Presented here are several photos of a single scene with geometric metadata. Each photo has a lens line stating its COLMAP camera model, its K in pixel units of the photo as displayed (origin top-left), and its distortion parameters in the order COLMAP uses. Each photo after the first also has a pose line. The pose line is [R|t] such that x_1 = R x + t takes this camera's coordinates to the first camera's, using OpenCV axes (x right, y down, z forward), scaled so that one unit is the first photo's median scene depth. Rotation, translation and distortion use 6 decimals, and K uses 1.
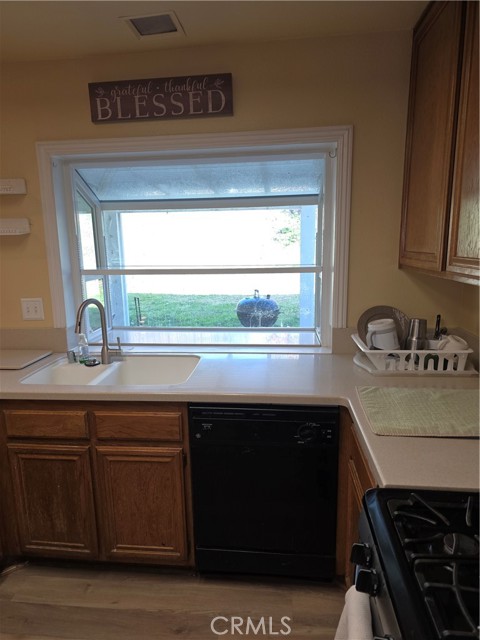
lens RADIAL K [[431.6, 0, 240.0], [0, 431.6, 320.0], [0, 0, 1]] dist [0.050099, -0.002353]
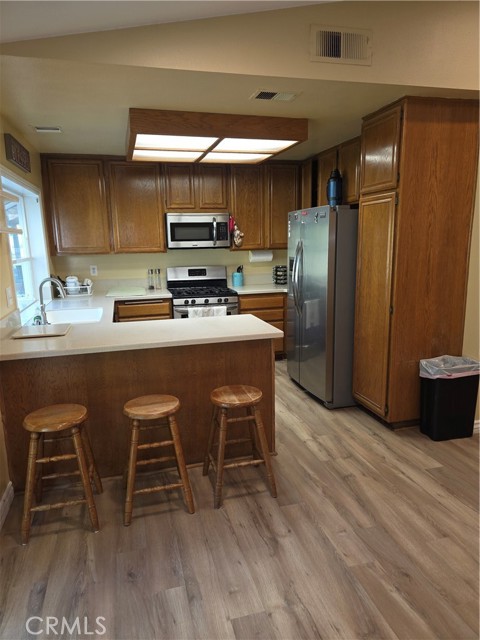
lens RADIAL K [[431.6, 0, 240.0], [0, 431.6, 320.0], [0, 0, 1]] dist [0.050099, -0.002353]
pose [[-0.366212, -0.146867, 0.918868, -2.111421], [0.201895, 0.951403, 0.232532, -0.136380], [-0.908365, 0.270671, -0.318763, 0.951106]]
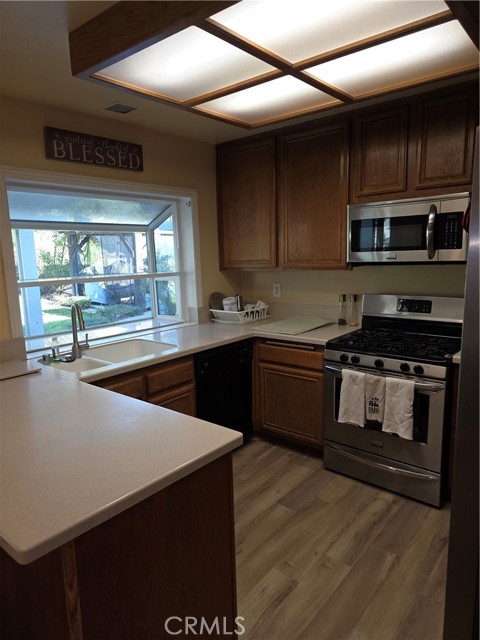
lens RADIAL K [[431.6, 0, 240.0], [0, 431.6, 320.0], [0, 0, 1]] dist [0.050099, -0.002353]
pose [[0.544216, -0.126357, 0.829375, -1.130309], [0.175030, 0.983939, 0.035054, 0.035050], [-0.820484, 0.126088, 0.557591, -0.040515]]
